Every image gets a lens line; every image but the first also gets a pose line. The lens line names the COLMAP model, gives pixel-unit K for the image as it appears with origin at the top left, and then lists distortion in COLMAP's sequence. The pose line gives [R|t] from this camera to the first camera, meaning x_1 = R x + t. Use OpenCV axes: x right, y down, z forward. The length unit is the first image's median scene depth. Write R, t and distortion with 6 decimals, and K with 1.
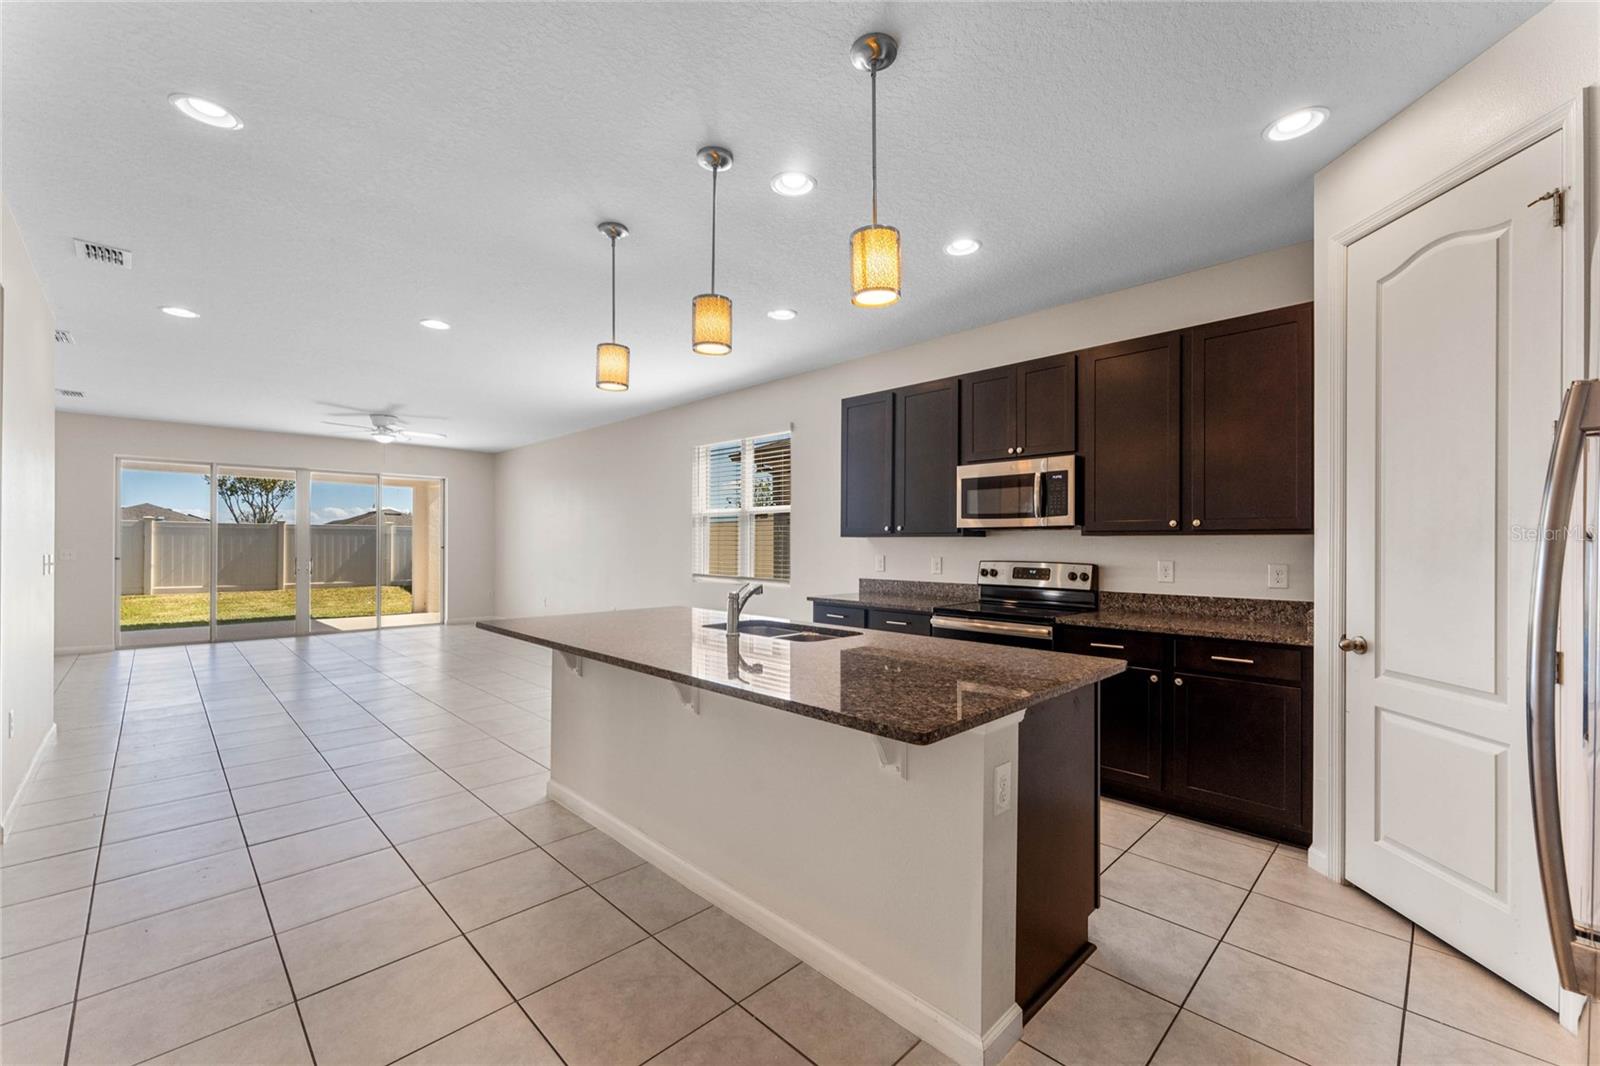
lens RADIAL K [[650.4, 0, 812.6], [0, 650.4, 547.0], [0, 0, 1]] dist [0.004129, -0.000848]
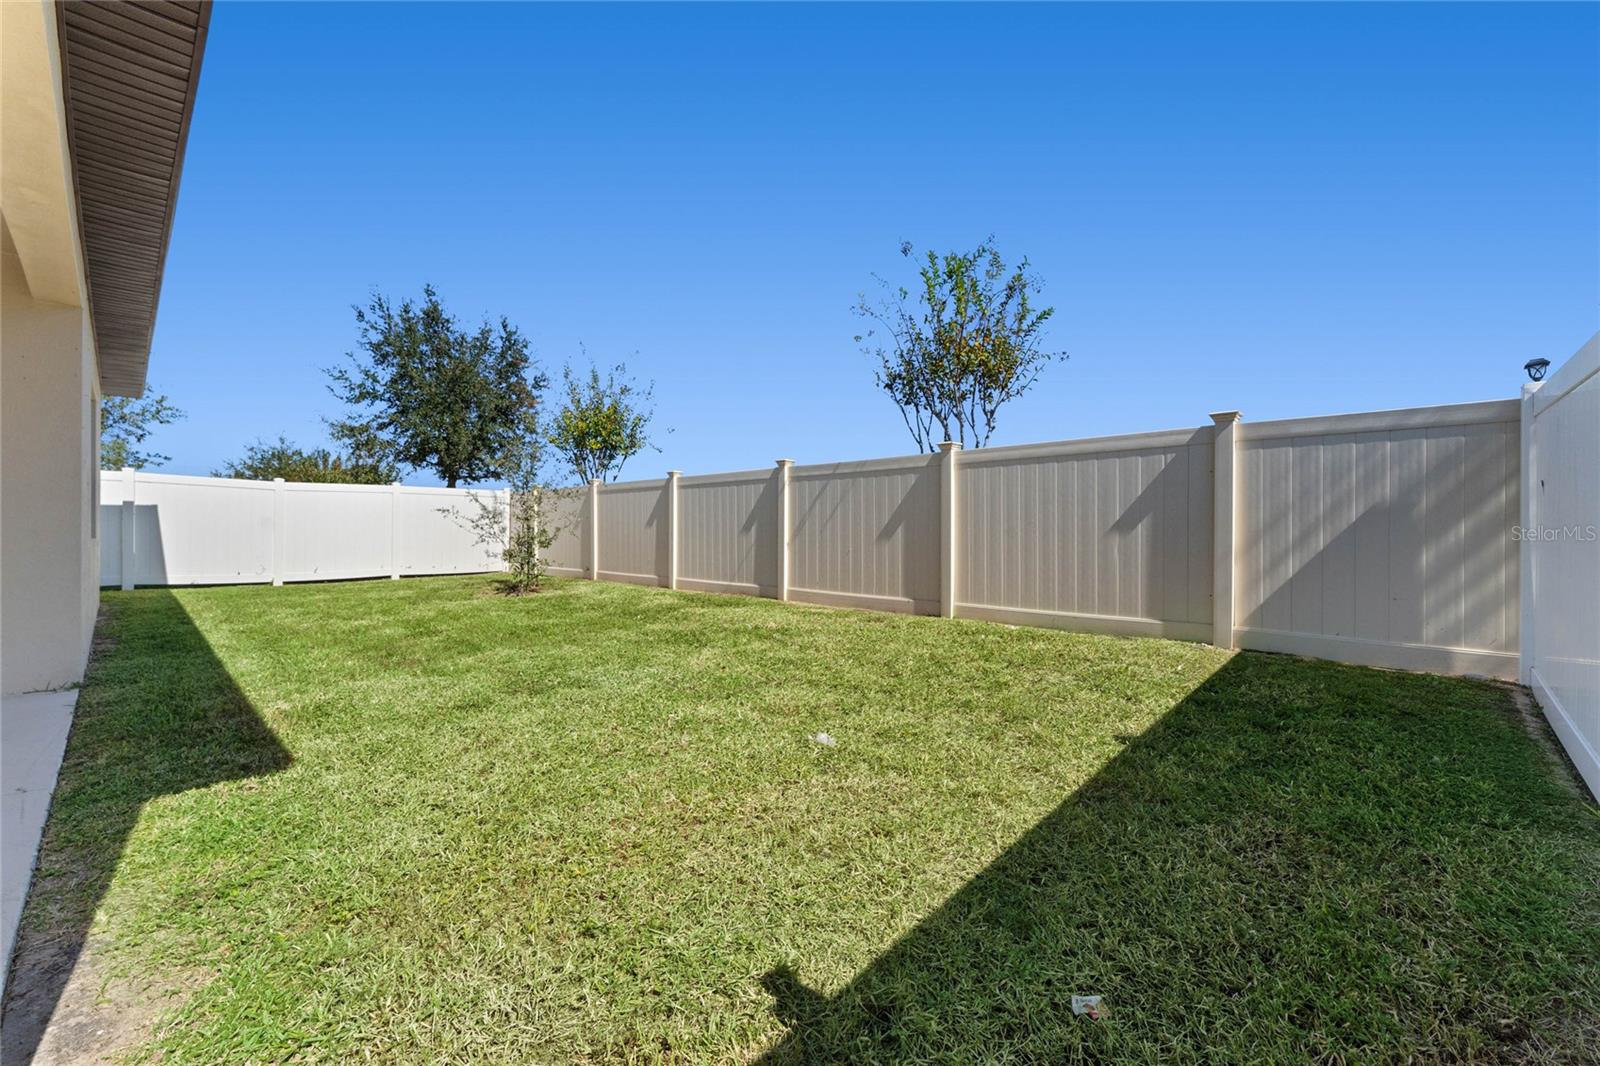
lens RADIAL K [[650.4, 0, 789.3], [0, 650.4, 509.6], [0, 0, 1]] dist [0.004129, -0.000848]
pose [[0.013195, -0.020615, -0.999700, -0.721118], [0.010757, 0.999733, -0.020473, 0.013309], [0.999855, -0.010484, 0.013413, 1.528231]]
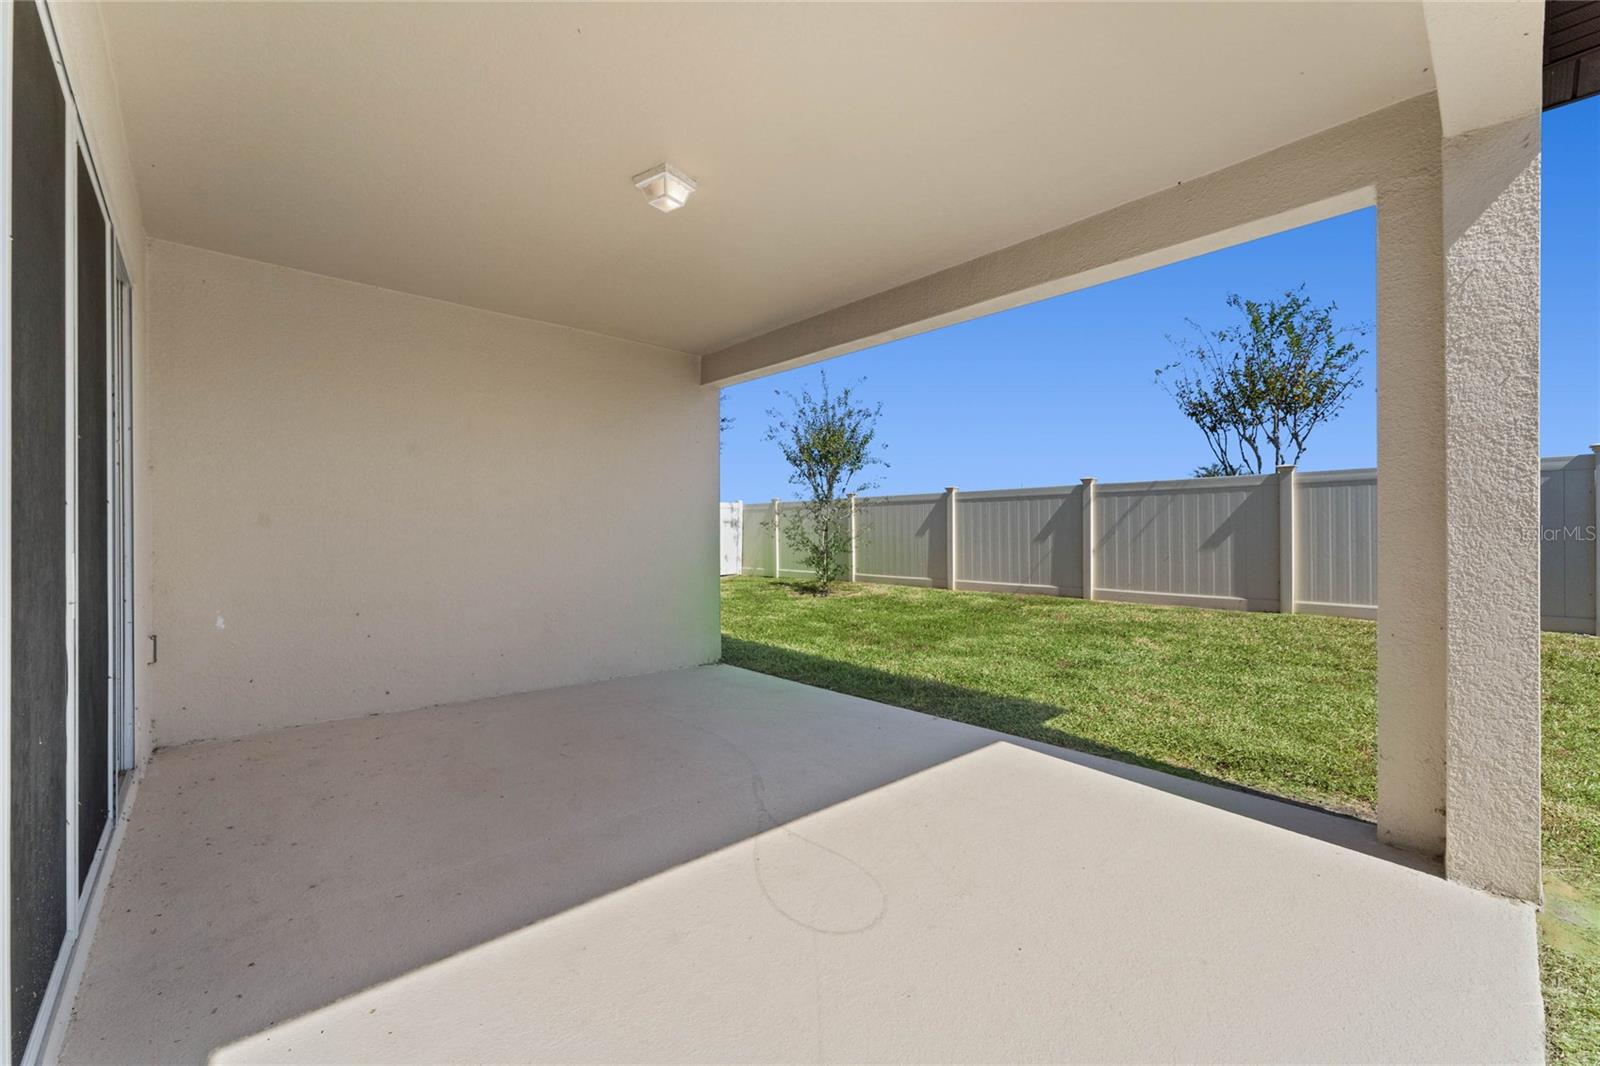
lens RADIAL K [[650.4, 0, 794.8], [0, 650.4, 526.0], [0, 0, 1]] dist [0.004129, -0.000848]
pose [[-0.059386, -0.012792, -0.998153, -0.564558], [0.002021, 0.999914, -0.012935, 0.014917], [0.998233, -0.002785, -0.059355, 1.152541]]
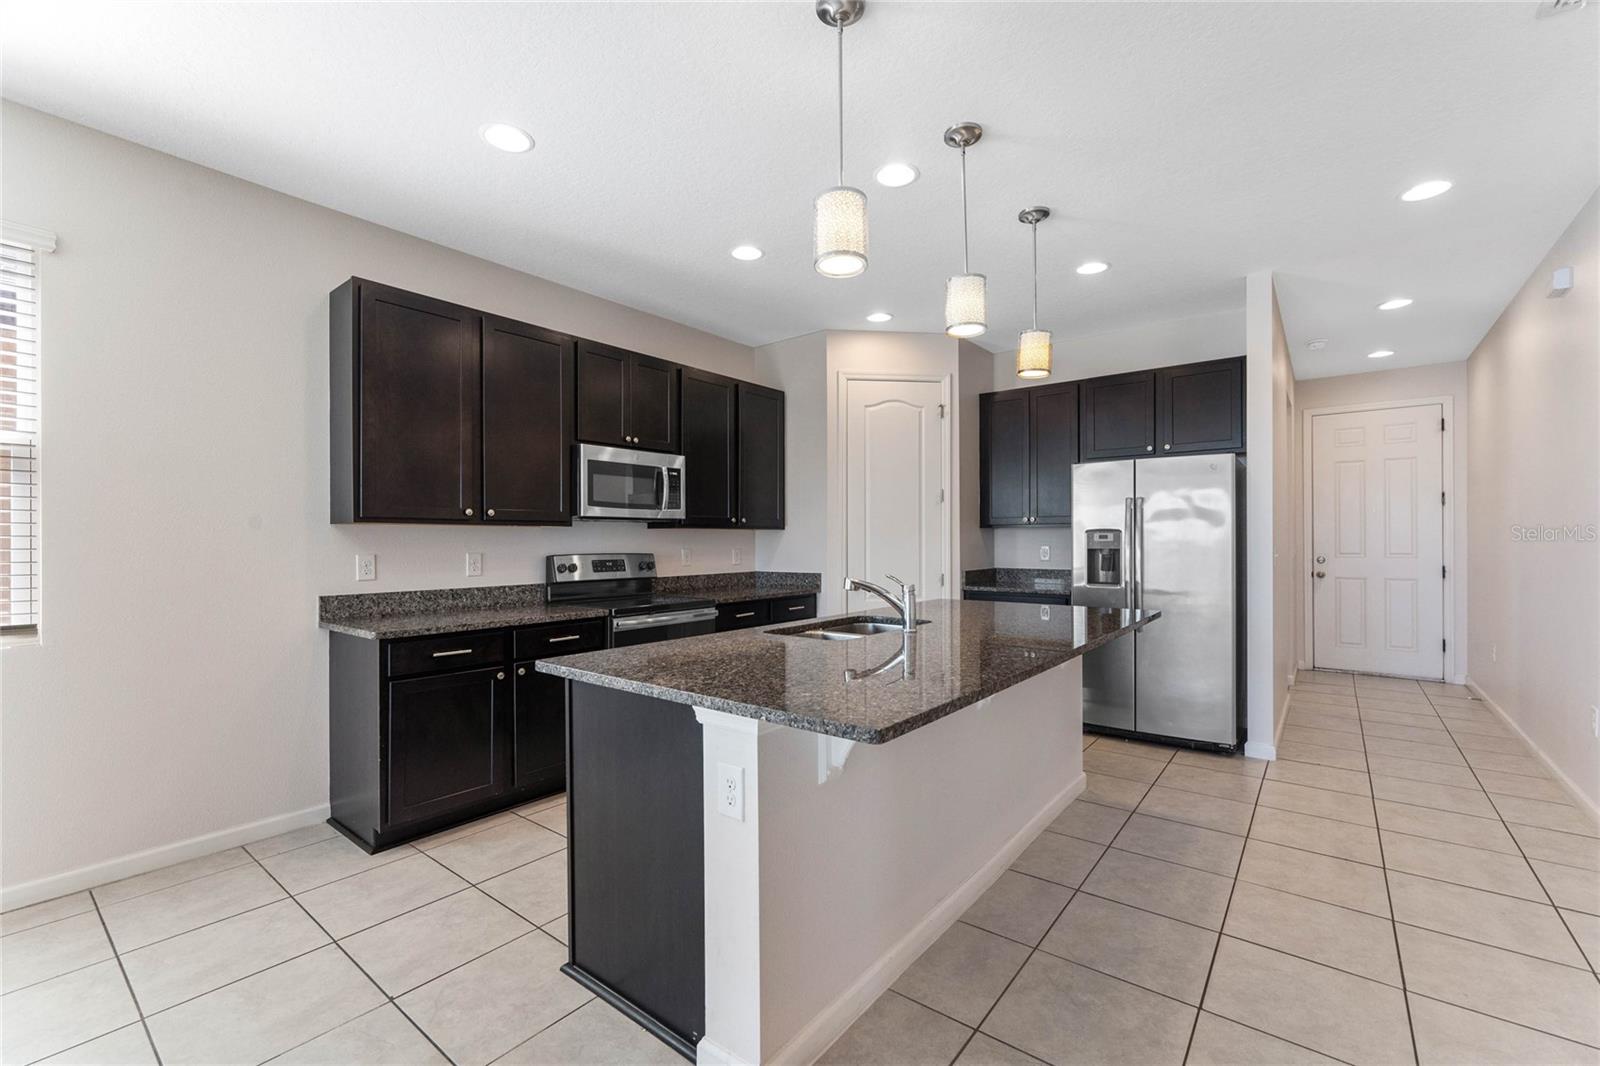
lens RADIAL K [[650.4, 0, 810.9], [0, 650.4, 536.7], [0, 0, 1]] dist [0.004129, -0.000848]
pose [[-0.105914, 0.007237, 0.994349, -0.294070], [0.008800, 0.999941, -0.006340, 0.002694], [-0.994336, 0.008079, -0.105972, 0.355574]]
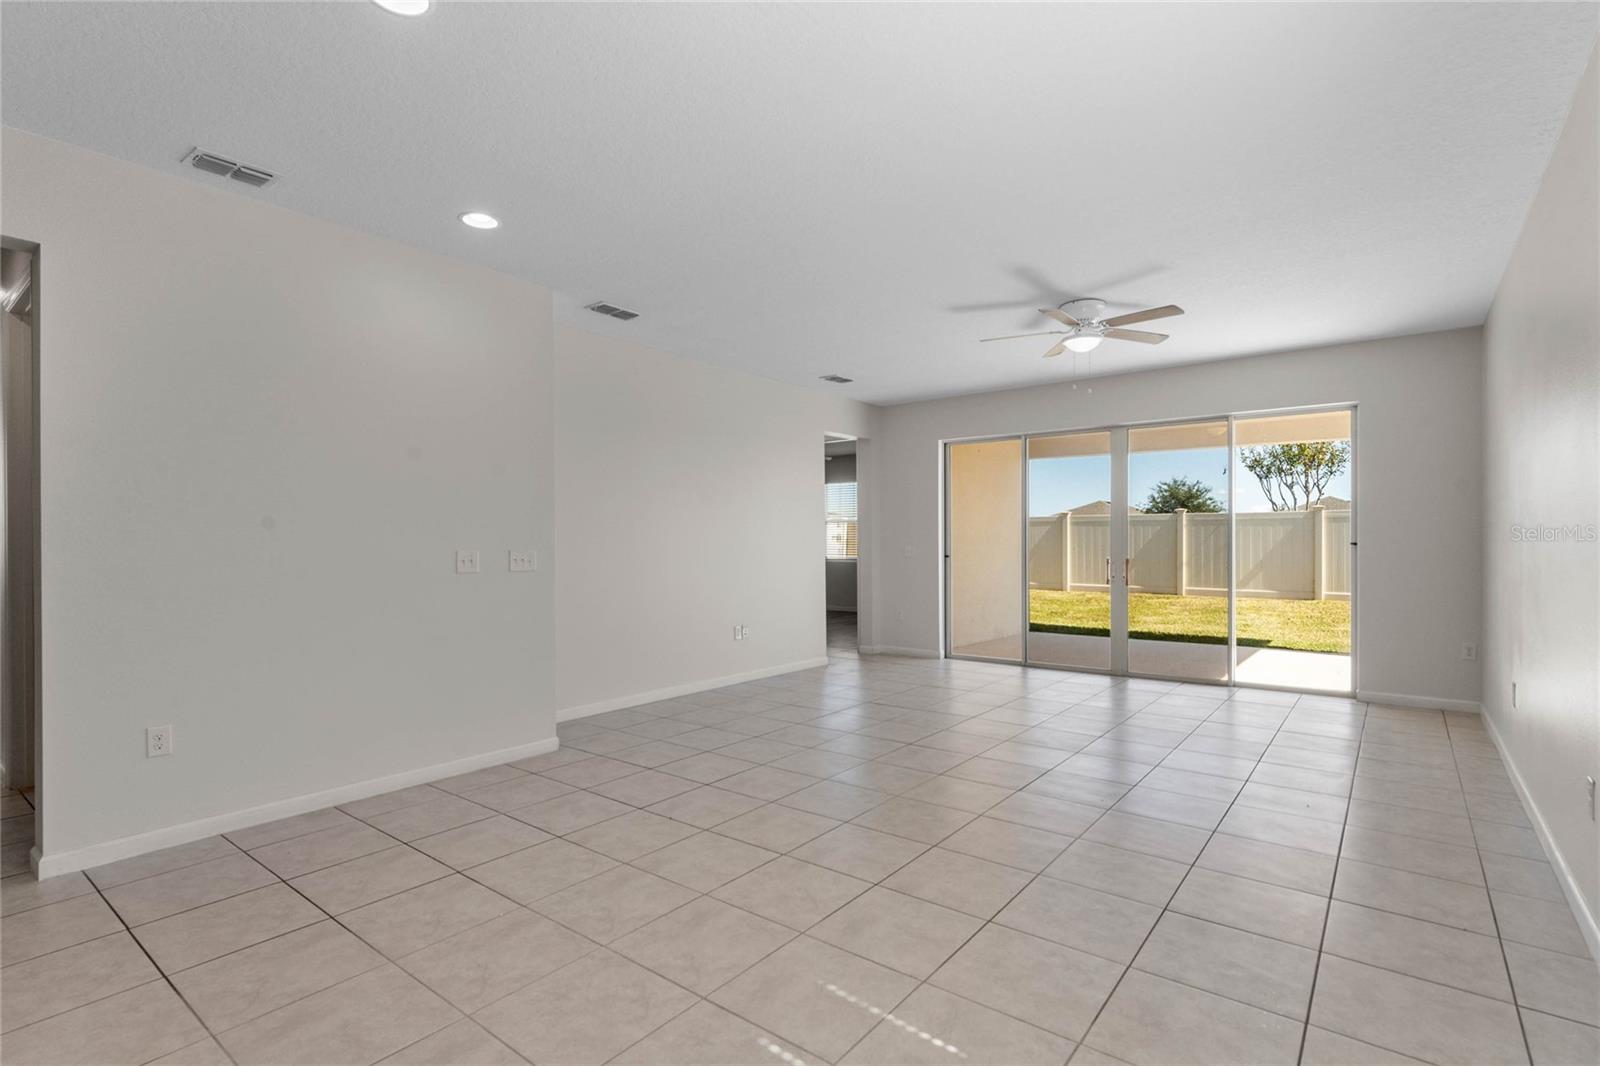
lens RADIAL K [[767.9, 0, 792.5], [0, 767.9, 539.8], [0, 0, 1]] dist [-0.001382, 0.000059]
pose [[0.103883, -0.005431, -0.994575, -0.040968], [0.002001, 0.999984, -0.005252, 0.001873], [0.994587, -0.001444, 0.103892, 0.553708]]
